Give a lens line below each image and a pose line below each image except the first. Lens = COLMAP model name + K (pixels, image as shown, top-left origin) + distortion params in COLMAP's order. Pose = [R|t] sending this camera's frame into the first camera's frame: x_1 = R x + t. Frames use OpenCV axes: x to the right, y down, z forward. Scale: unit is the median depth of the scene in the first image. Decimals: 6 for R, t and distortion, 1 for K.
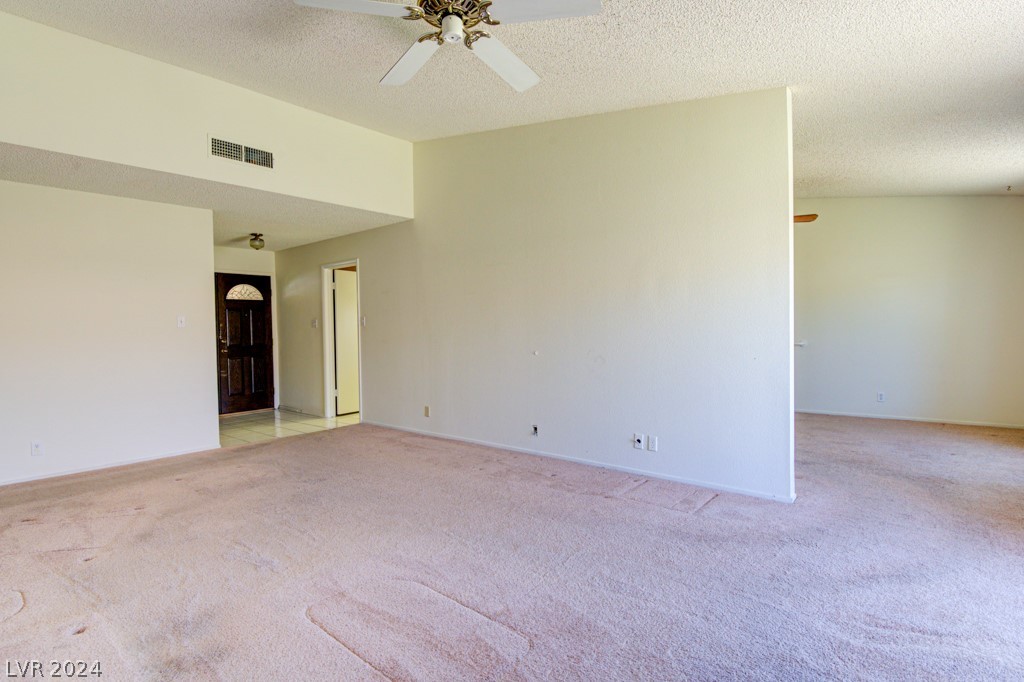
lens RADIAL K [[506.1, 0, 512.0], [0, 506.1, 341.0], [0, 0, 1]] dist [0.015448, -0.028419]
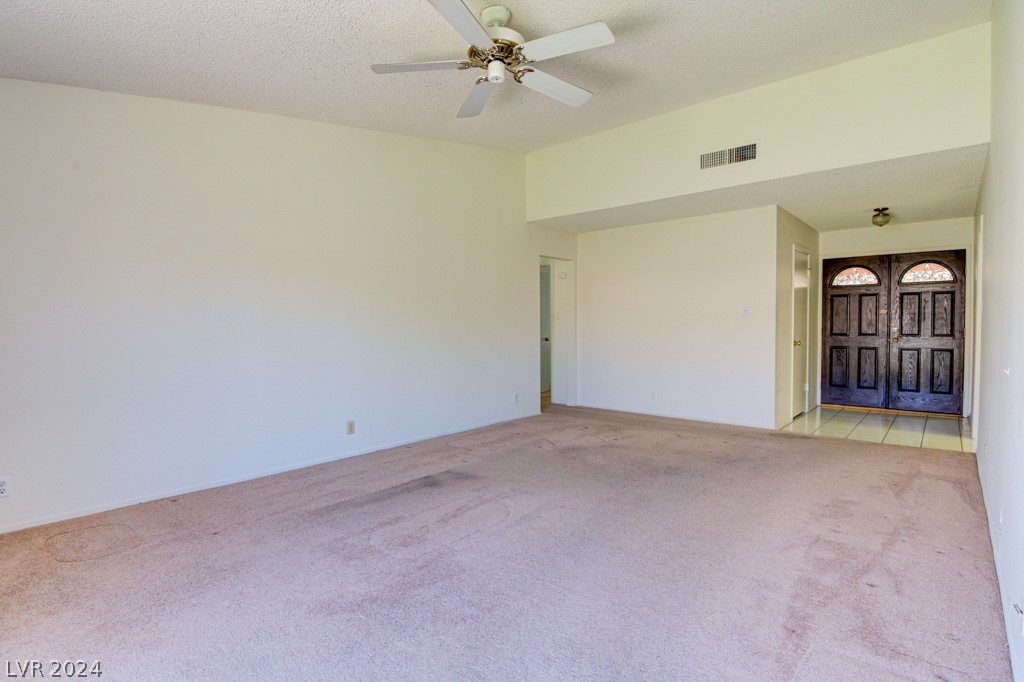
lens RADIAL K [[514.1, 0, 512.0], [0, 514.1, 341.0], [0, 0, 1]] dist [-0.000388, -0.000190]
pose [[-0.011941, 0.053149, -0.998515, 0.421860], [-0.020383, 0.998366, 0.053385, -0.017766], [0.999721, 0.020991, -0.010839, 0.396436]]
